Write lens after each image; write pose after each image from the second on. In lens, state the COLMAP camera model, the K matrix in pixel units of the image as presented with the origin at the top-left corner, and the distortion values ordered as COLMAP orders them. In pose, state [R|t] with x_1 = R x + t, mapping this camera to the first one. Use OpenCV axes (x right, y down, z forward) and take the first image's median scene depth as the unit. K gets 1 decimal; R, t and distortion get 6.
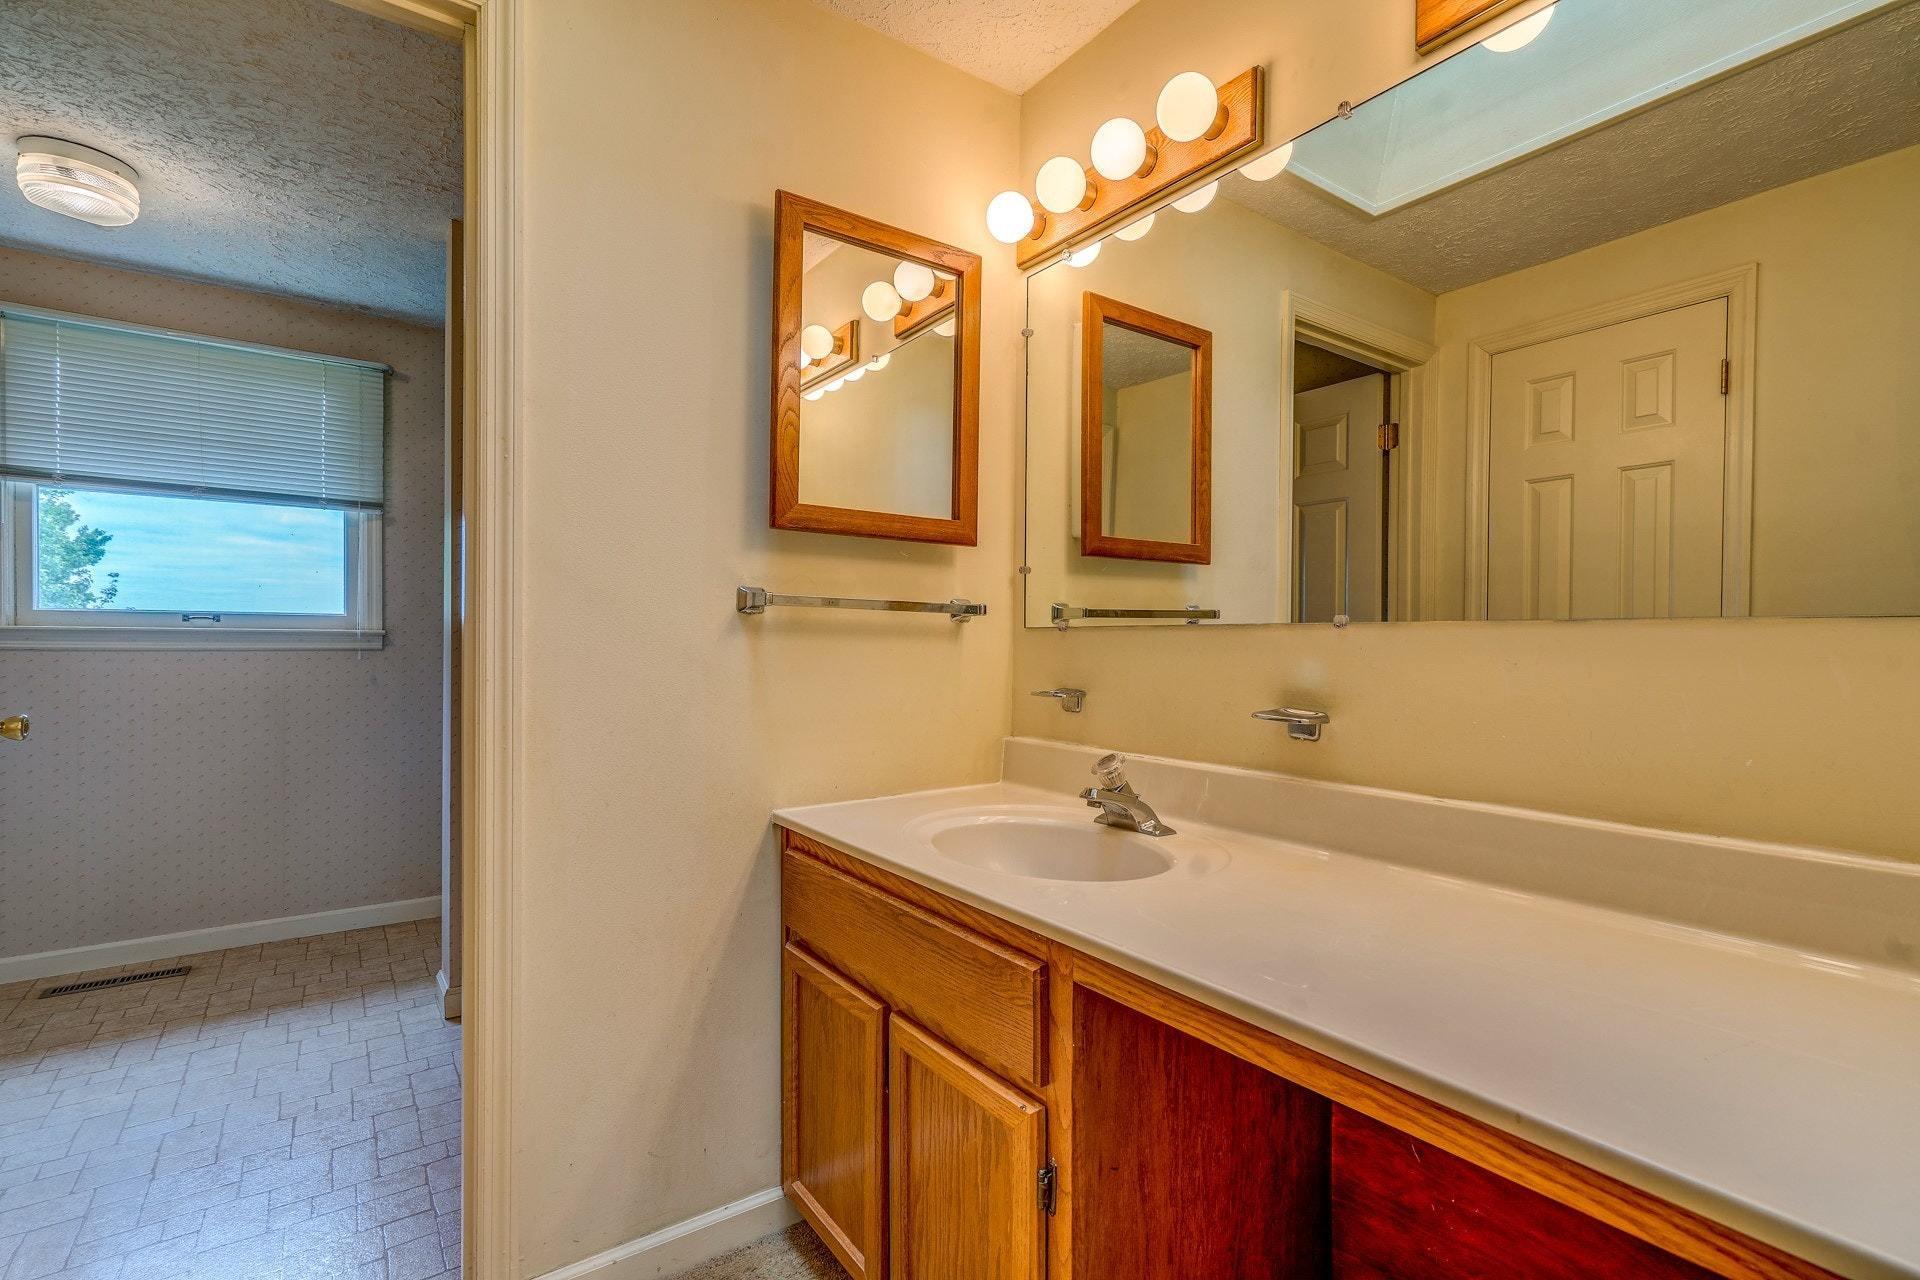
lens RADIAL K [[876.5, 0, 950.7], [0, 876.5, 624.2], [0, 0, 1]] dist [-0.002579, 0.002347]
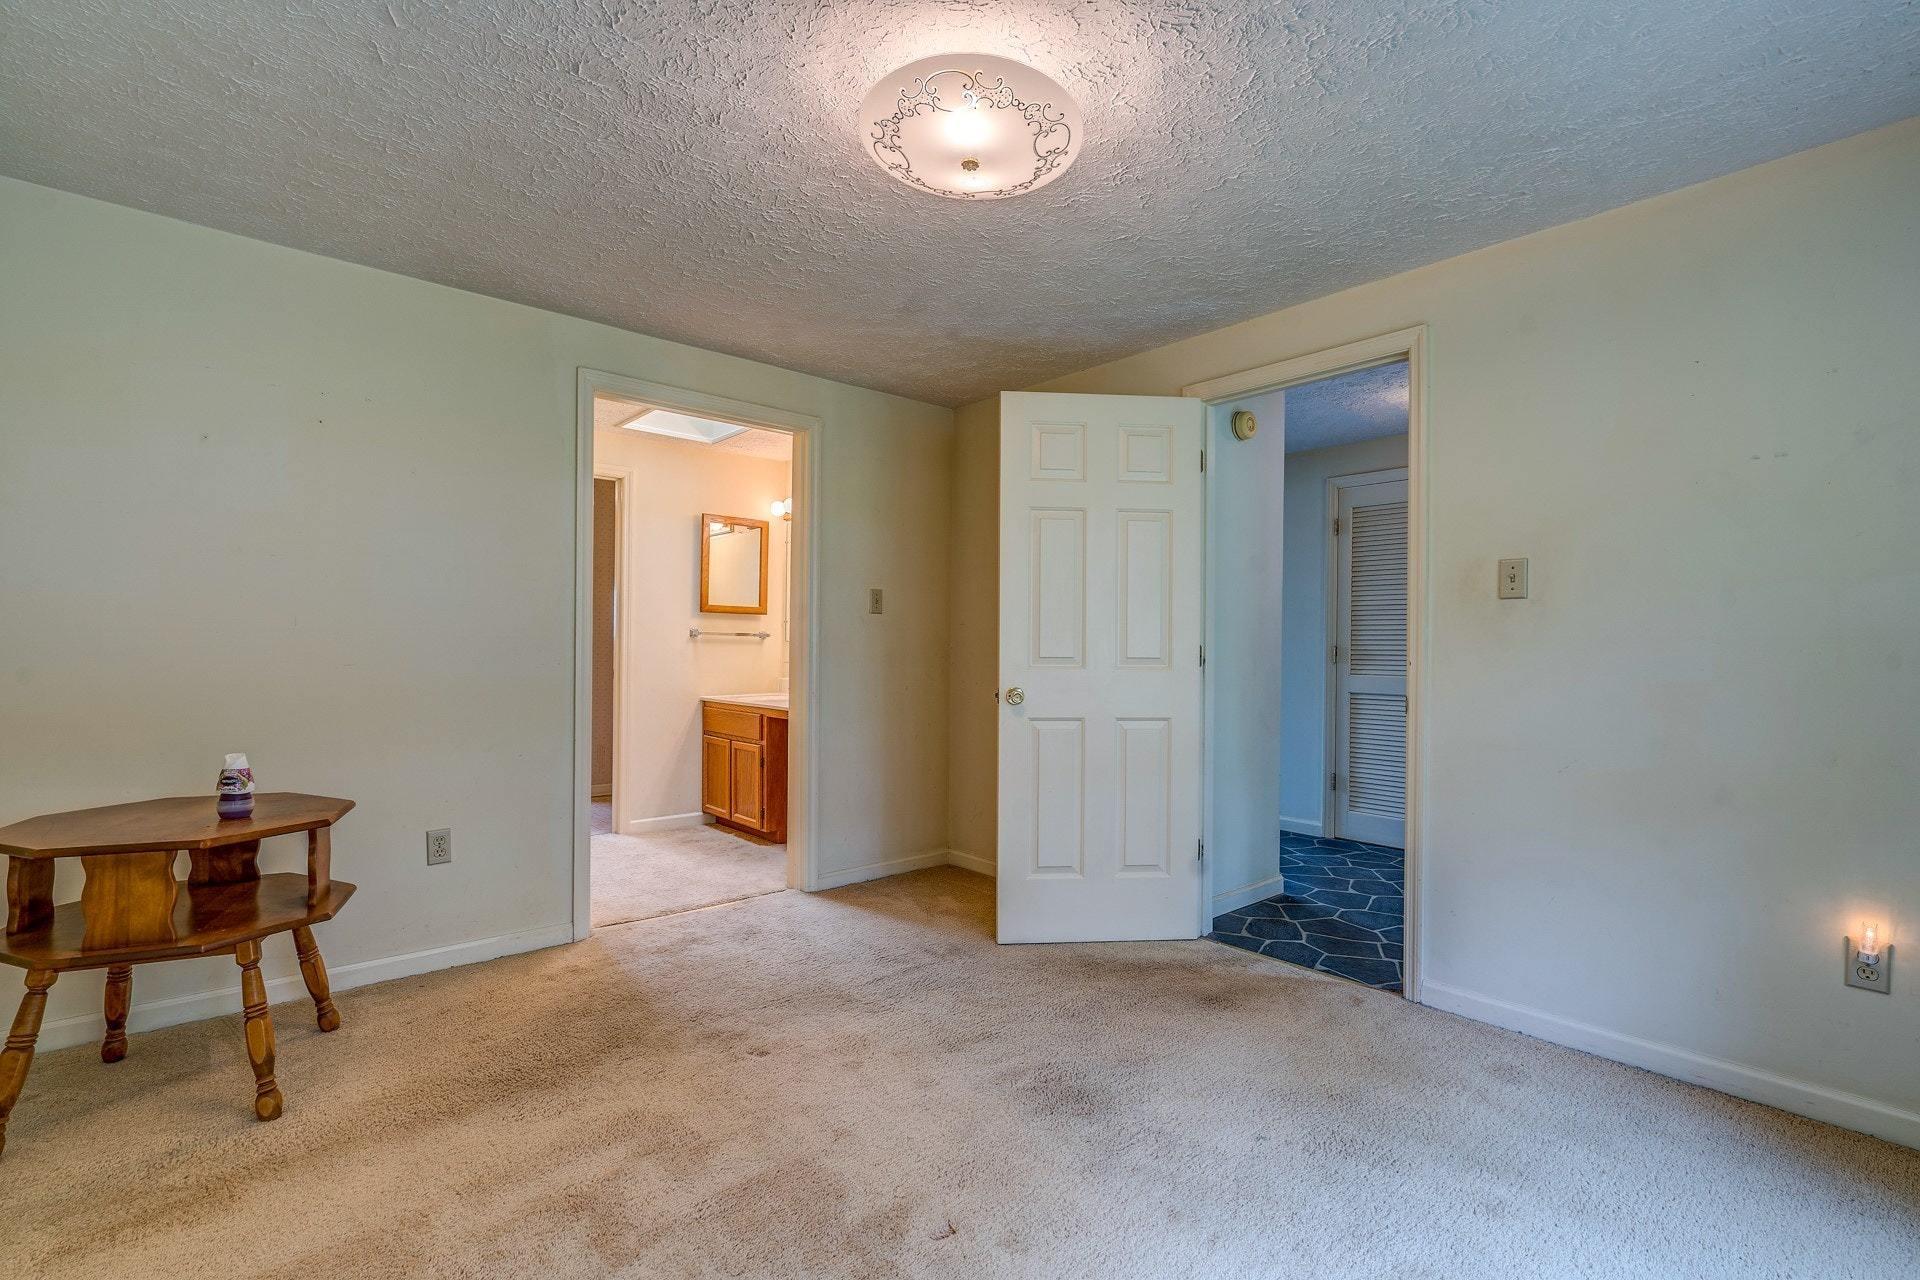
lens RADIAL K [[876.5, 0, 953.9], [0, 876.5, 638.0], [0, 0, 1]] dist [-0.002579, 0.002347]
pose [[0.996521, 0.001137, 0.083338, 0.476994], [-0.000888, 0.999995, -0.003025, 0.001402], [-0.083341, 0.002940, 0.996517, -2.393874]]
